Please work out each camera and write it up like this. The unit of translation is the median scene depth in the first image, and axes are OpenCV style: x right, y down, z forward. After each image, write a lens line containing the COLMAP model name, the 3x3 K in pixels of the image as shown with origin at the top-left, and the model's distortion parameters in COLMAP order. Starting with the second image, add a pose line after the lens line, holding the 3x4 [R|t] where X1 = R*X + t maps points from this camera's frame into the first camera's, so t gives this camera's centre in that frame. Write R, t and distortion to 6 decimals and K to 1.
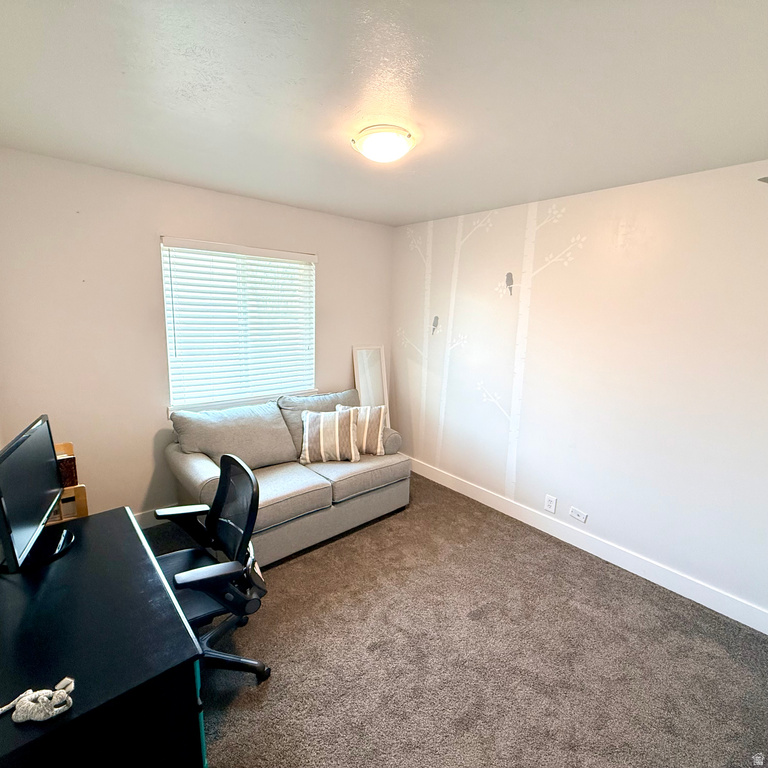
lens RADIAL K [[407.0, 0, 383.3], [0, 407.0, 383.9], [0, 0, 1]] dist [-0.005488, 0.000629]
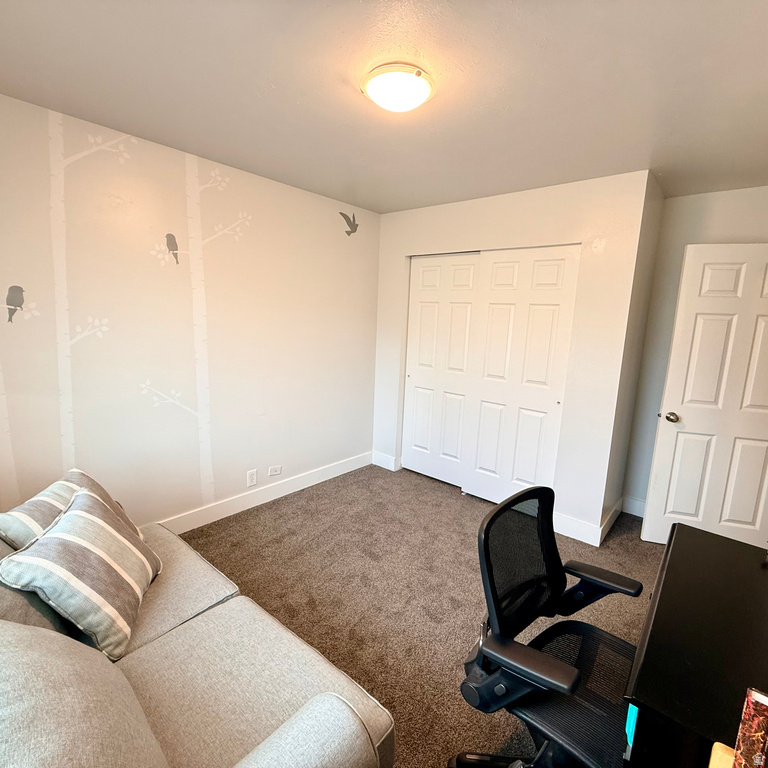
lens RADIAL K [[407.0, 0, 383.3], [0, 407.0, 383.8], [0, 0, 1]] dist [-0.005488, 0.000629]
pose [[-0.151688, -0.206143, 0.966693, -0.555447], [0.141785, 0.963358, 0.227680, -0.113946], [-0.978206, 0.171599, -0.116902, 0.728365]]
